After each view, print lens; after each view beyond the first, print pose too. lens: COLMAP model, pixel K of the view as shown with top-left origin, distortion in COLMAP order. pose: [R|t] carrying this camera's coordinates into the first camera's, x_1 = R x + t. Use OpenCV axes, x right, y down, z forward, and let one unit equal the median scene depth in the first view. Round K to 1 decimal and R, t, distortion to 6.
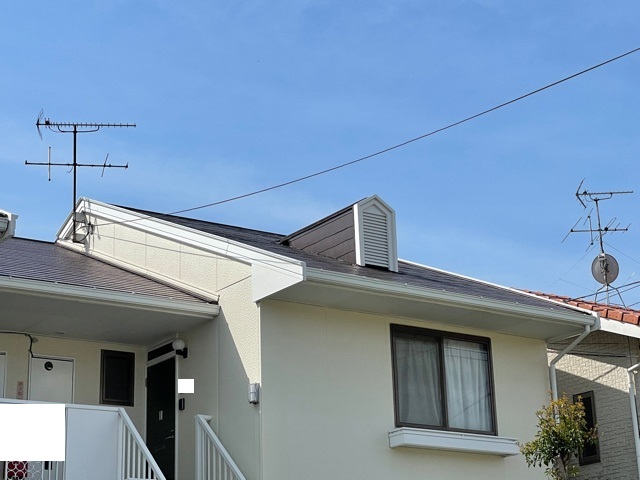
lens RADIAL K [[1397.0, 0, 323.3], [0, 1397.0, 238.5], [0, 0, 1]] dist [0.137454, 0.000000]
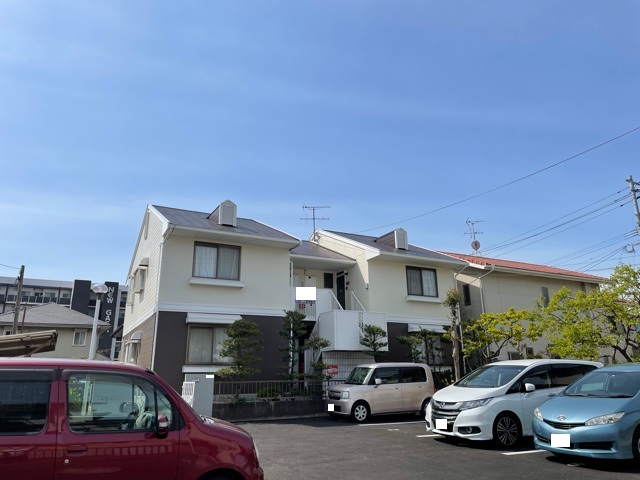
lens RADIAL K [[466.8, 0, 308.0], [0, 466.8, 236.7], [0, 0, 1]] dist [0.081126, 0.001931]
pose [[0.984939, -0.018545, -0.171904, 0.009706], [0.022594, 0.999511, 0.021625, -0.040796], [0.171419, -0.025183, 0.984876, -0.188406]]
